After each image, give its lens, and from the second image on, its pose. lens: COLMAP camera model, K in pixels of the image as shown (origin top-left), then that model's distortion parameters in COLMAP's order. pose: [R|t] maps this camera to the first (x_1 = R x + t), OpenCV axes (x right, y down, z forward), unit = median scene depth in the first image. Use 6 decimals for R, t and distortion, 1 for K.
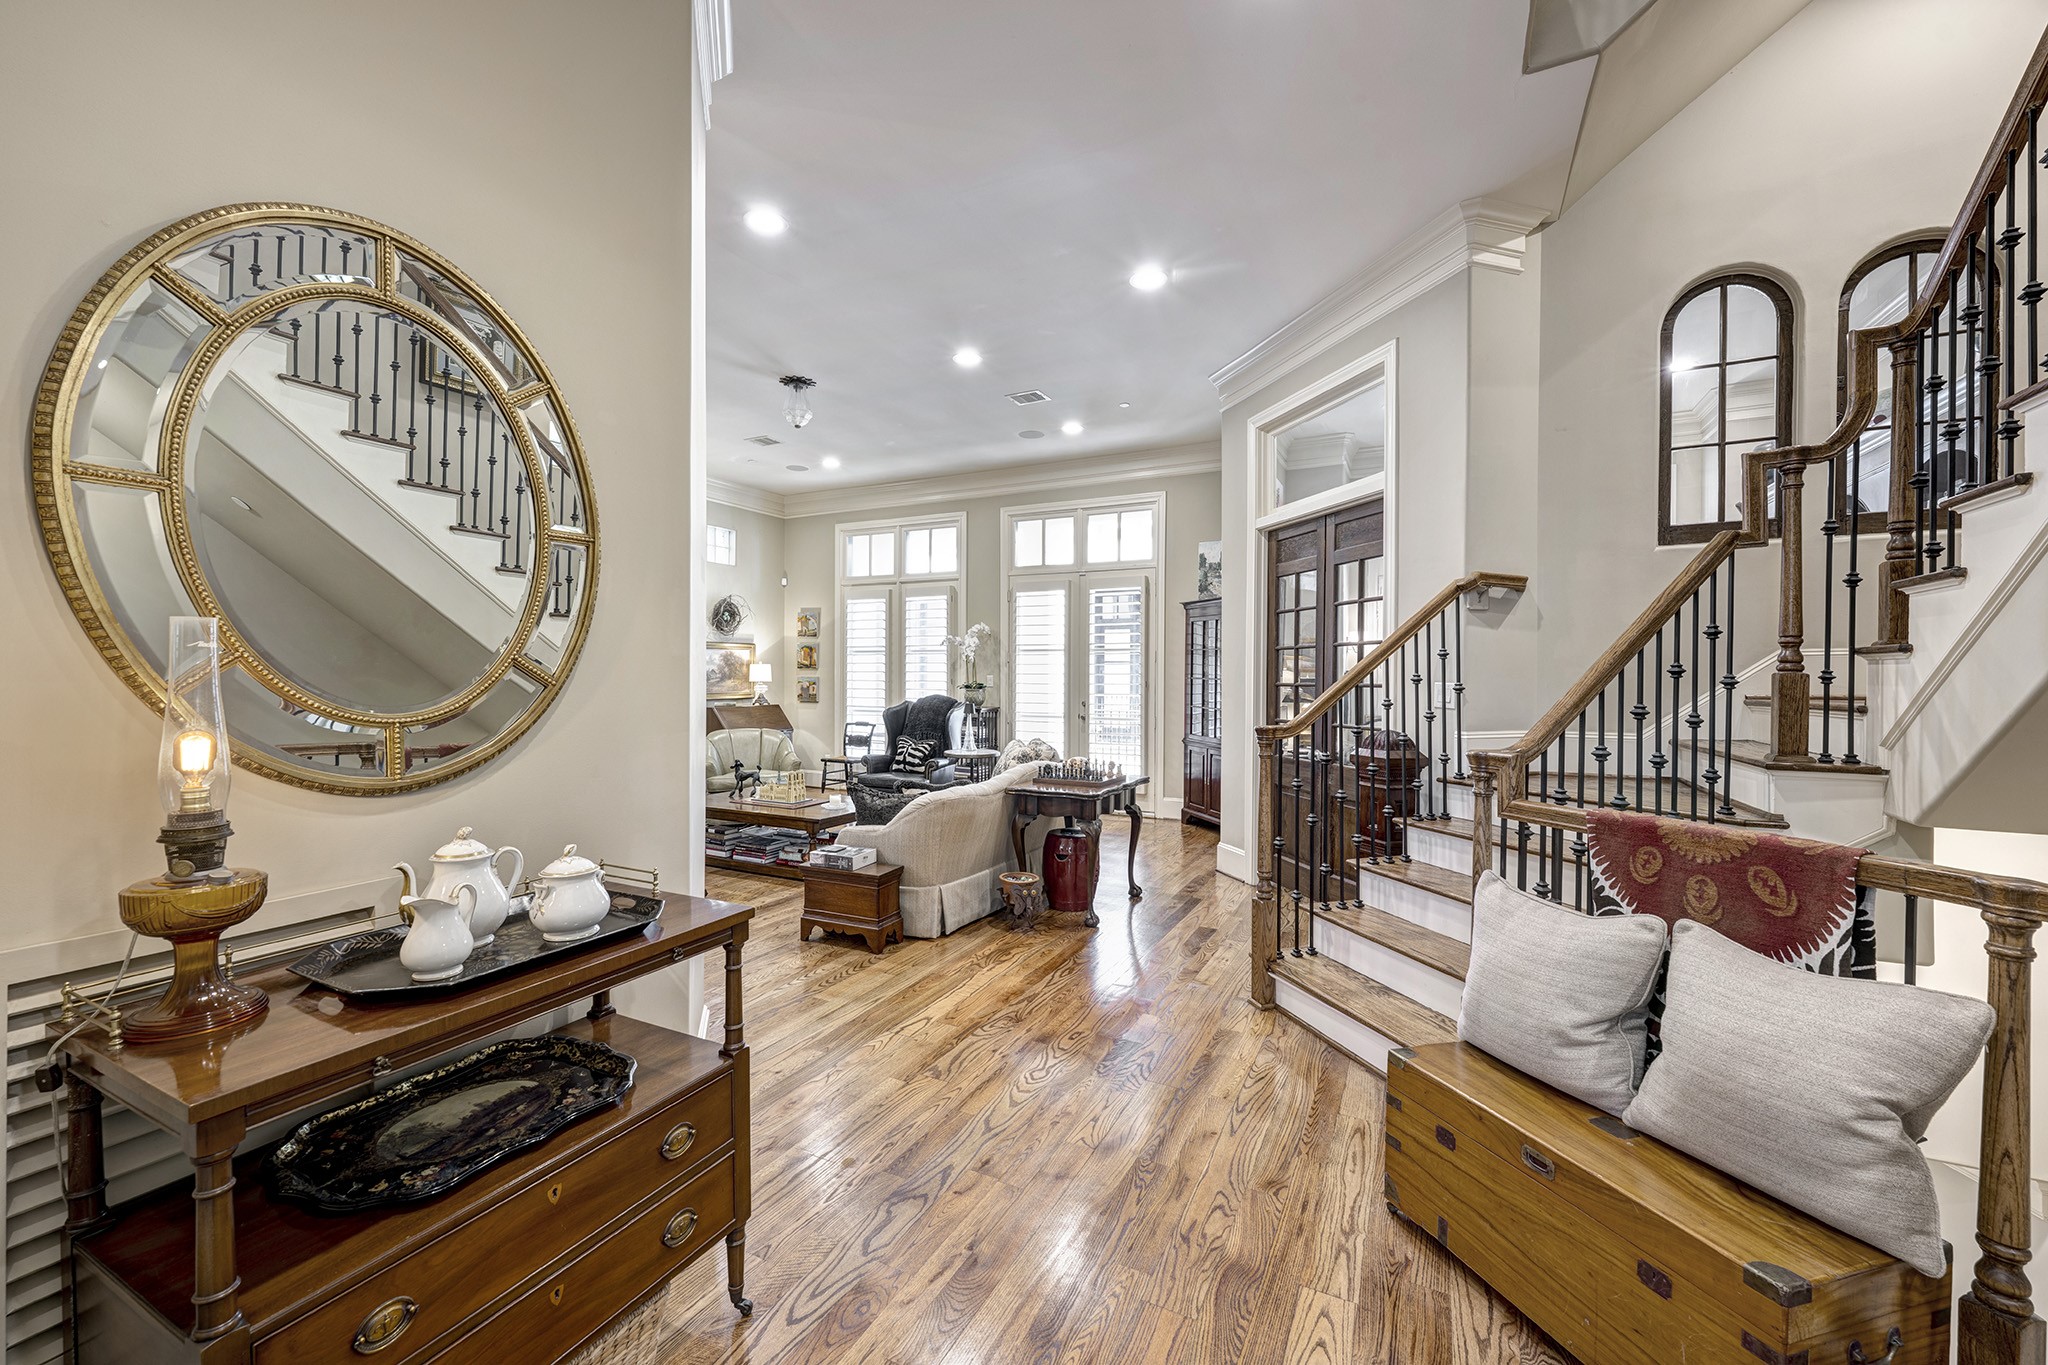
lens RADIAL K [[804.6, 0, 1015.4], [0, 804.6, 681.6], [0, 0, 1]] dist [-0.002957, -0.000343]
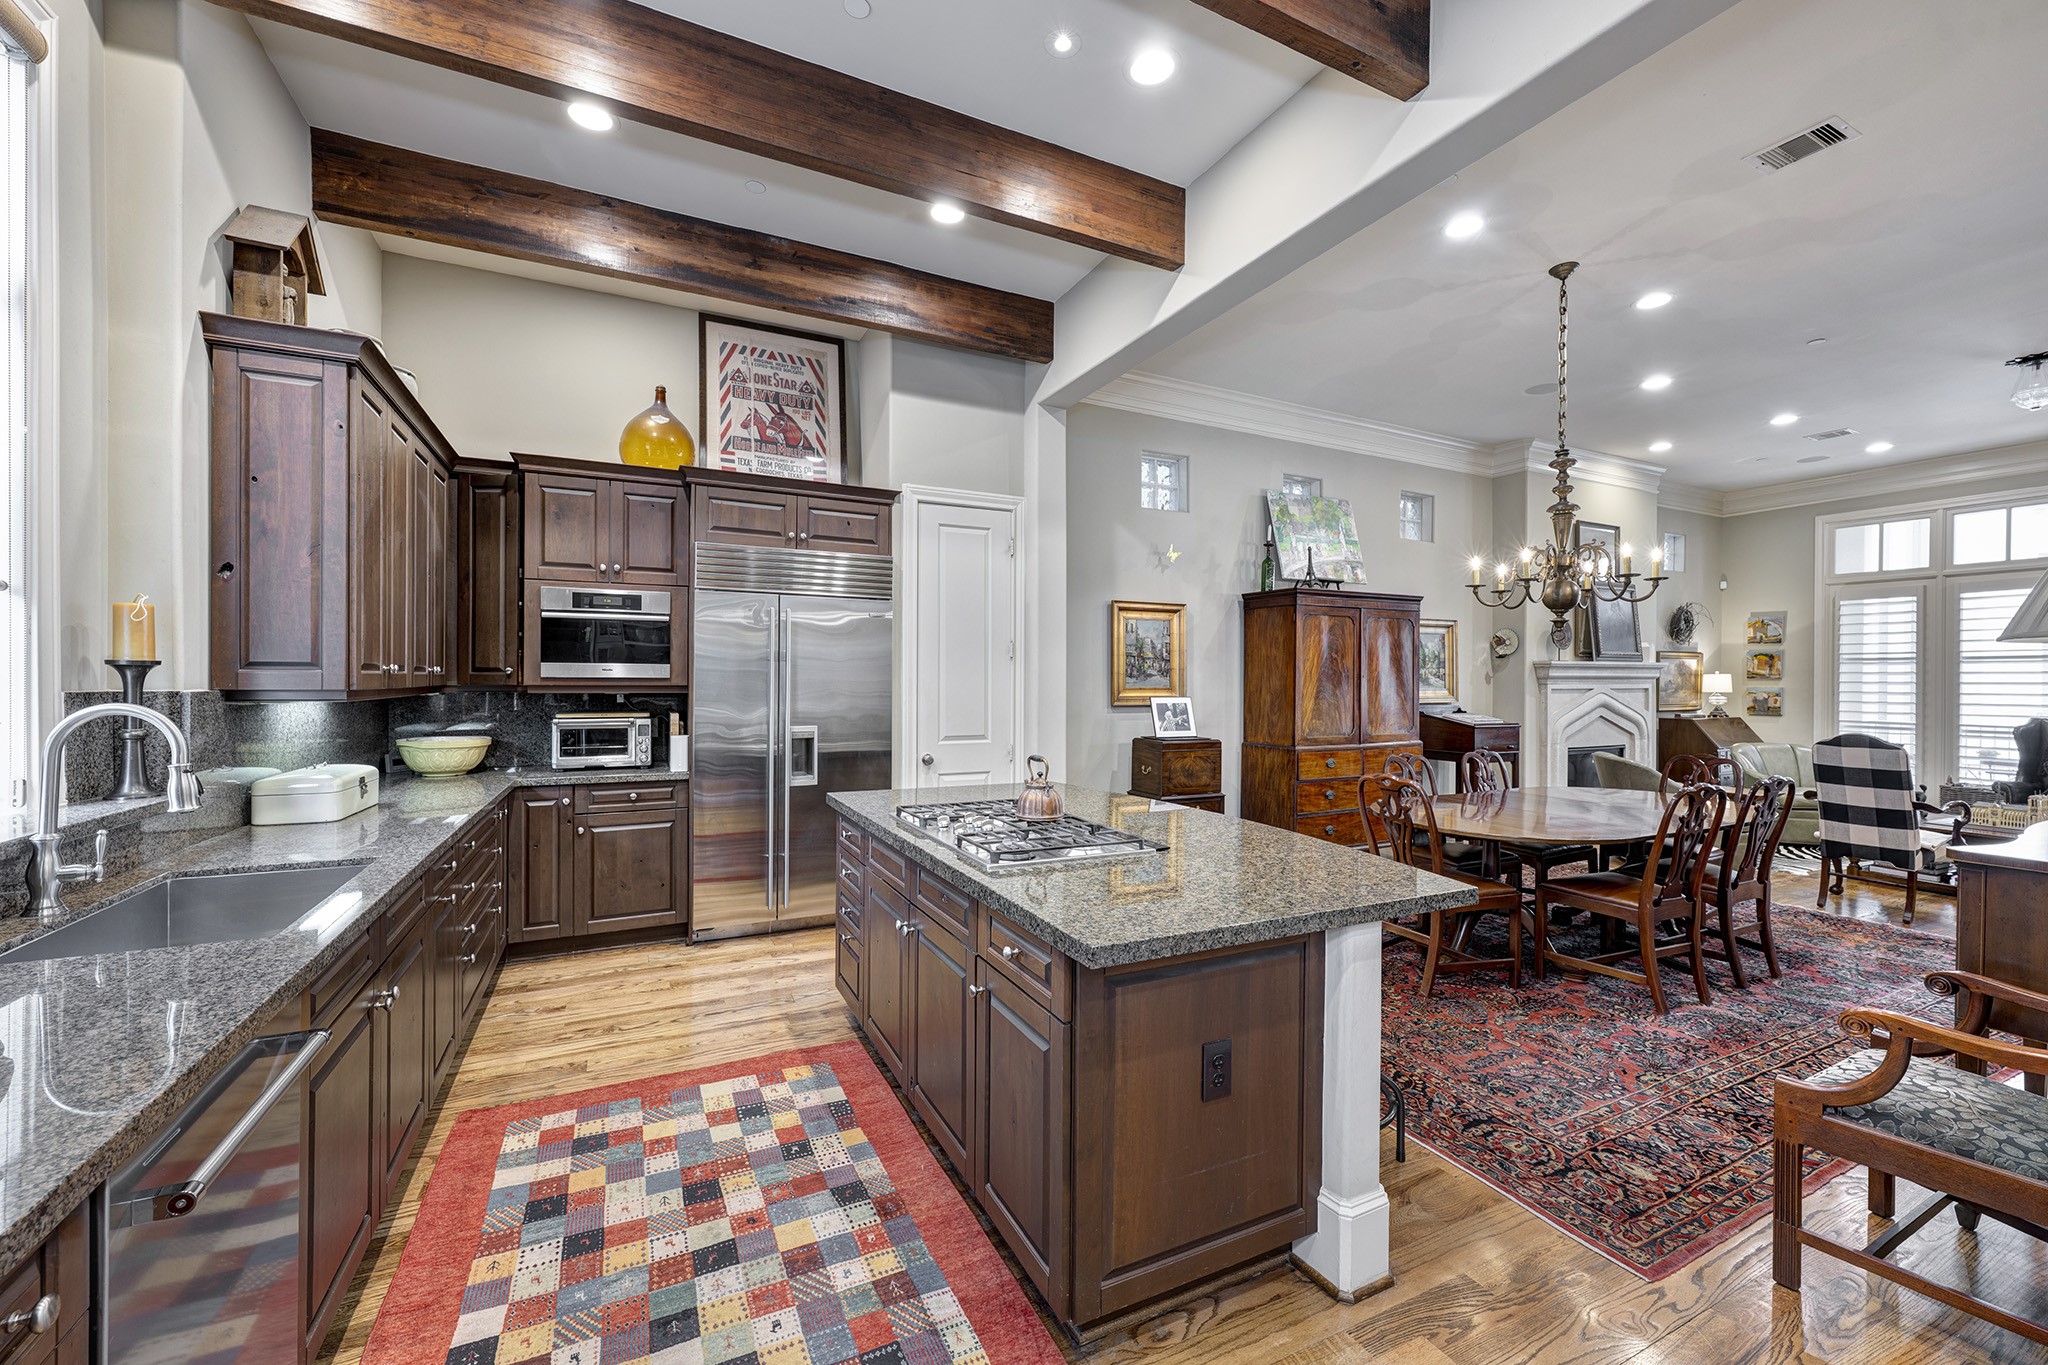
lens RADIAL K [[804.6, 0, 1018.8], [0, 804.6, 682.0], [0, 0, 1]] dist [-0.002957, -0.000343]
pose [[0.802426, -0.000401, -0.596751, -0.467627], [-0.004557, 0.999966, -0.006800, -0.002743], [0.596734, 0.008176, 0.802397, -0.275409]]
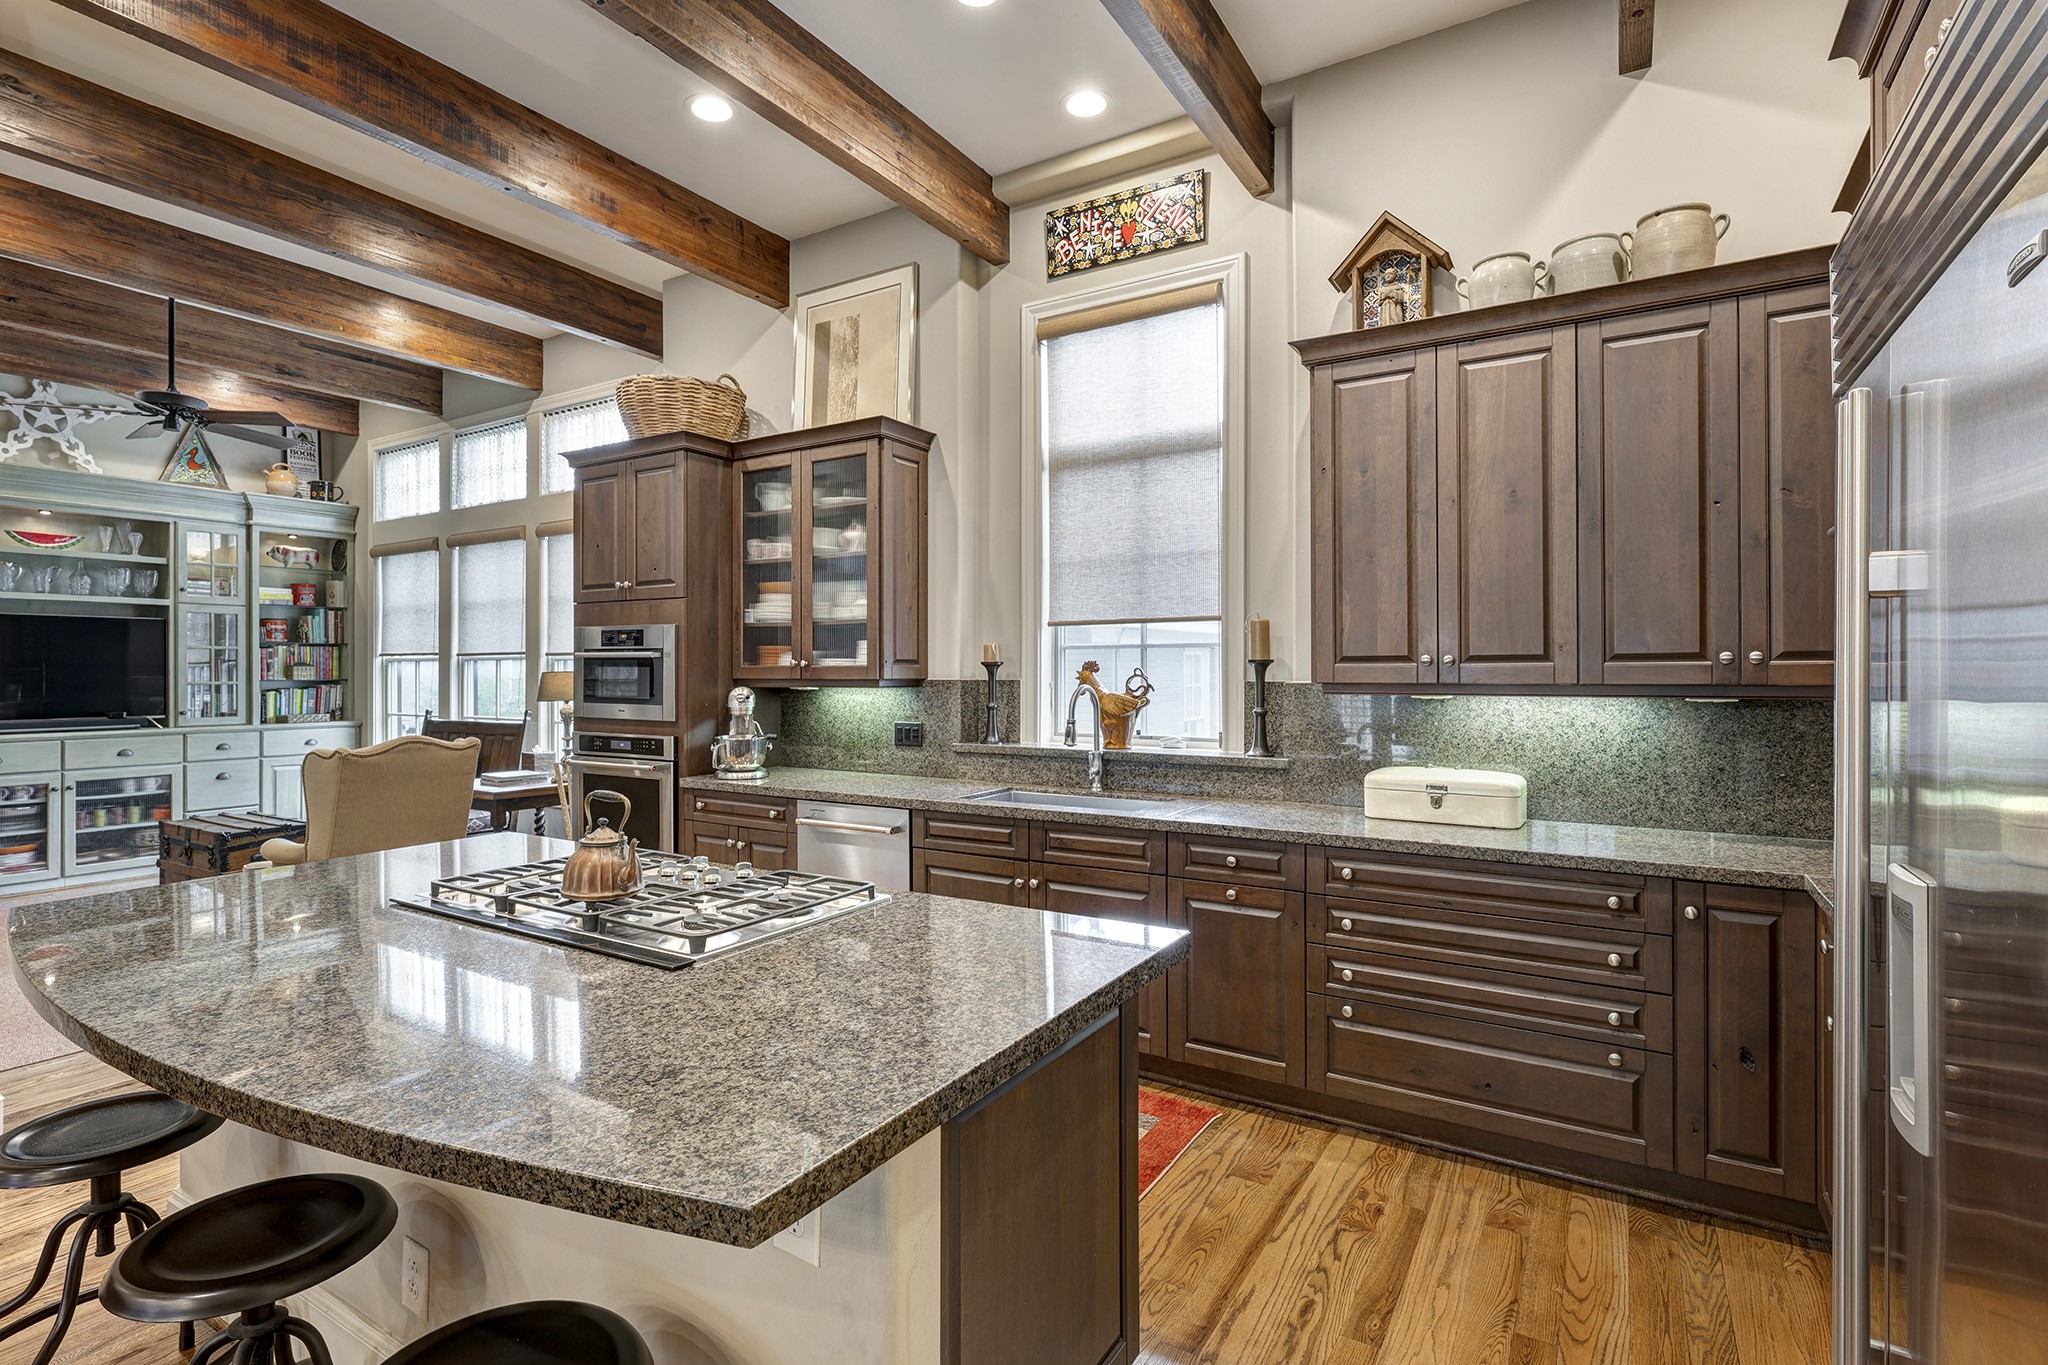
lens RADIAL K [[970.8, 0, 1010.1], [0, 970.8, 672.8], [0, 0, 1]] dist [-0.000213, -0.000348]
pose [[-0.997215, -0.005013, 0.074408, -0.770536], [-0.004521, 0.999967, 0.006780, -0.006391], [-0.074440, 0.006425, -0.997205, 0.217498]]
